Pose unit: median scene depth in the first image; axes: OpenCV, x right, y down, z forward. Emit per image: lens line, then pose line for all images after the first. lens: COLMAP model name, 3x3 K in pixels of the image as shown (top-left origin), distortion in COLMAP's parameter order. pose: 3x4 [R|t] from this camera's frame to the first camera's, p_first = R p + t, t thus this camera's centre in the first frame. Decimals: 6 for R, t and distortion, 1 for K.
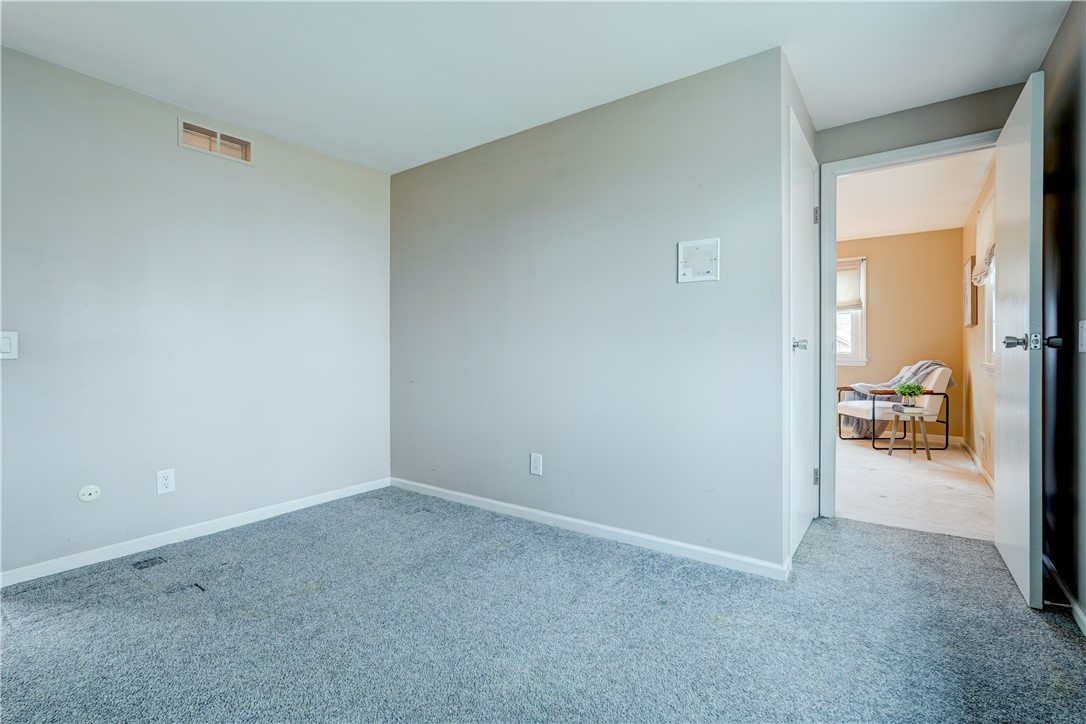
lens RADIAL K [[491.9, 0, 536.5], [0, 491.9, 353.2], [0, 0, 1]] dist [-0.001075, 0.000365]
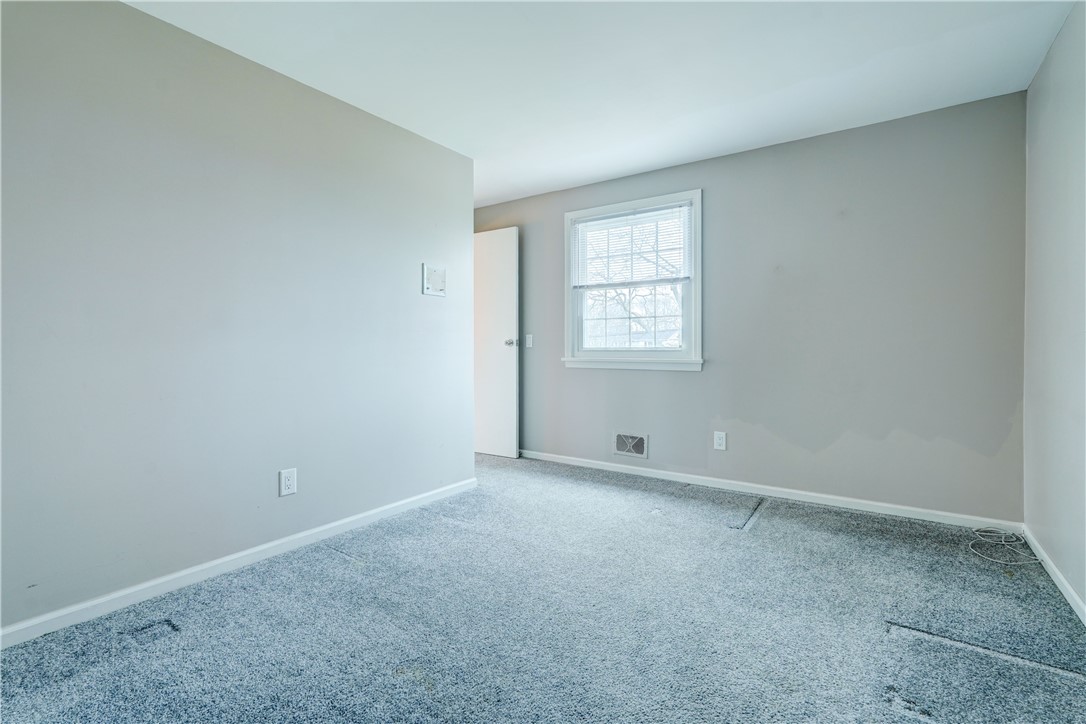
lens RADIAL K [[491.9, 0, 536.5], [0, 491.9, 353.2], [0, 0, 1]] dist [-0.001075, 0.000365]
pose [[-0.012755, -0.006836, 0.999895, -1.012757], [-0.001004, 0.999976, 0.006824, 0.003766], [-0.999918, -0.000917, -0.012762, 0.722504]]
